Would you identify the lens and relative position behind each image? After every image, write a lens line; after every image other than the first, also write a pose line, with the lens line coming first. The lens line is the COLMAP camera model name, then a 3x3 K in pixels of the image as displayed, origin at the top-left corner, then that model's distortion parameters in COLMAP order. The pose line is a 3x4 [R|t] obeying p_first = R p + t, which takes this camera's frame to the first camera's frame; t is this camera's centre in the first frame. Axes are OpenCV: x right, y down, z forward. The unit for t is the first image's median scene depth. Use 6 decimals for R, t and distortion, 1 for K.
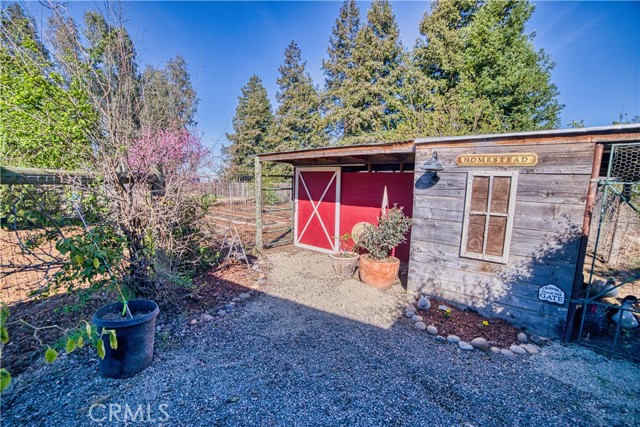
lens RADIAL K [[258.7, 0, 318.0], [0, 258.7, 216.8], [0, 0, 1]] dist [-0.104336, 0.034213]
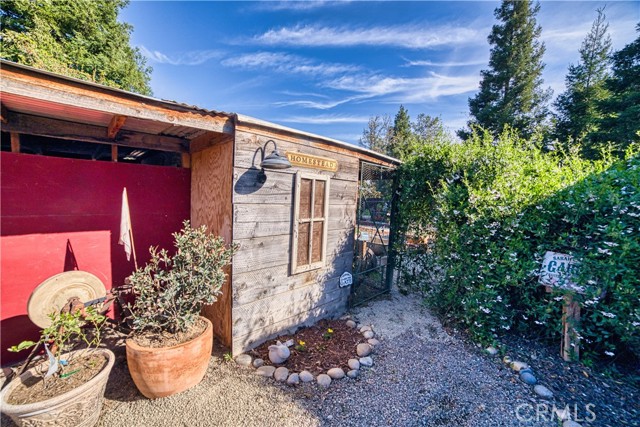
lens RADIAL K [[258.7, 0, 318.0], [0, 258.7, 216.8], [0, 0, 1]] dist [-0.104336, 0.034213]
pose [[0.099893, -0.103260, 0.989626, -0.252856], [0.090954, 0.991384, 0.094262, -0.108019], [-0.990832, 0.080594, 0.108425, 0.833815]]
